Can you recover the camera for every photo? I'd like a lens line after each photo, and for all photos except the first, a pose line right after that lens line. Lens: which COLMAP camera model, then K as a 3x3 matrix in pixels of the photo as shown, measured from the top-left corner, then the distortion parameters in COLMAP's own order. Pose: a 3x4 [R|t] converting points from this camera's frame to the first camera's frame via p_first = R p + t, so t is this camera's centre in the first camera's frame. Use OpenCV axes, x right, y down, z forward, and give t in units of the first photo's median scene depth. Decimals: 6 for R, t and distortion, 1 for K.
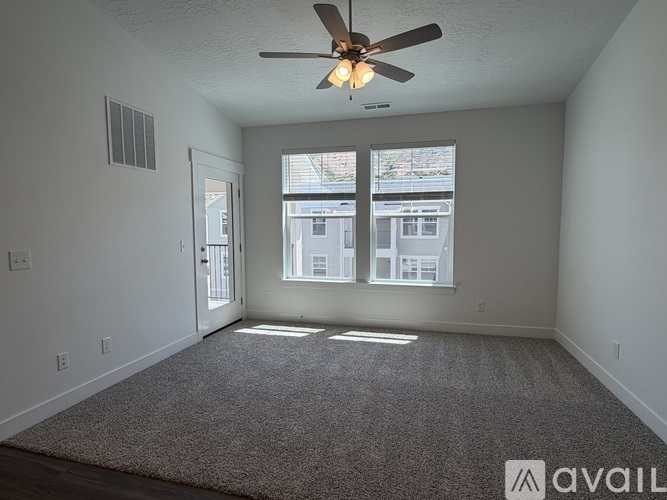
lens RADIAL K [[364.5, 0, 337.2], [0, 364.5, 252.9], [0, 0, 1]] dist [0.000388, 0.000369]
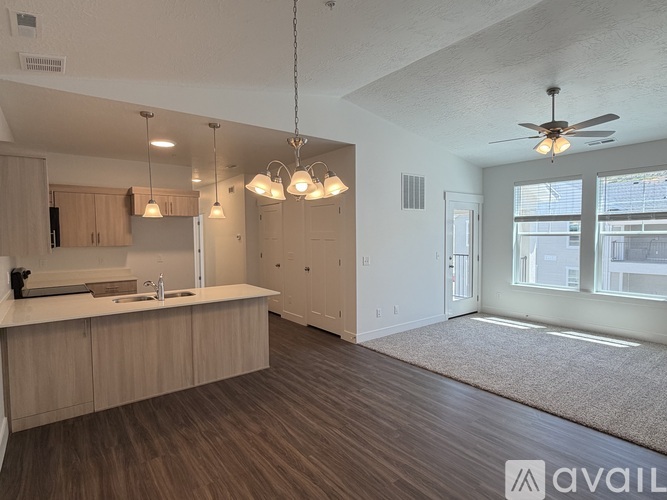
lens RADIAL K [[364.5, 0, 337.2], [0, 364.5, 252.9], [0, 0, 1]] dist [0.000388, 0.000369]
pose [[0.794784, 0.027010, -0.606291, 0.142321], [-0.040455, 0.999145, -0.008521, -0.000389], [0.605542, 0.031299, 0.795197, -0.400314]]
